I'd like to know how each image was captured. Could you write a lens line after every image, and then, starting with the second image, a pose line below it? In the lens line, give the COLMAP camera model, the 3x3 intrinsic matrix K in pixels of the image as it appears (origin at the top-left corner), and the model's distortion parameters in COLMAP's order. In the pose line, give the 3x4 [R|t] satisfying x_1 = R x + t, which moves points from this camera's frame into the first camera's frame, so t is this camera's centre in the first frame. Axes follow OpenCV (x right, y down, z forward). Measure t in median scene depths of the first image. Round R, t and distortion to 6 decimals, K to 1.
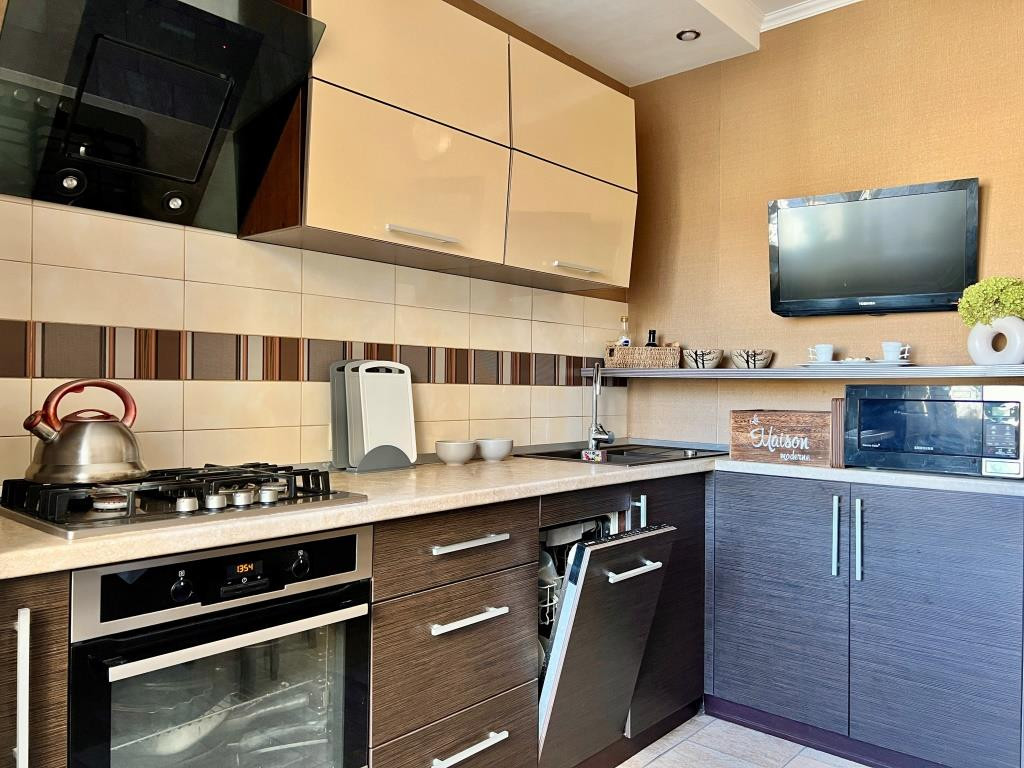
lens RADIAL K [[771.6, 0, 512.0], [0, 771.6, 384.0], [0, 0, 1]] dist [0.059670, -0.075165]
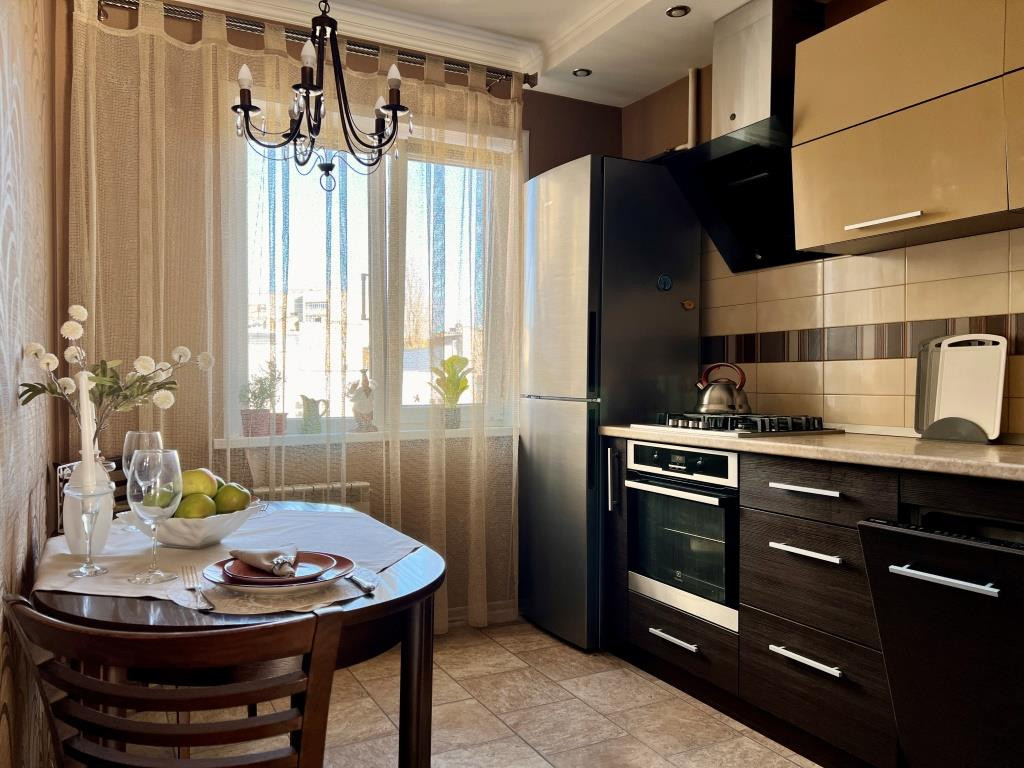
lens RADIAL K [[771.6, 0, 512.0], [0, 771.6, 384.0], [0, 0, 1]] dist [0.059670, -0.075165]
pose [[-0.358620, -0.002071, -0.933481, 1.040887], [0.007898, 0.999955, -0.005253, 0.036762], [0.933450, -0.009257, -0.358588, 0.839597]]
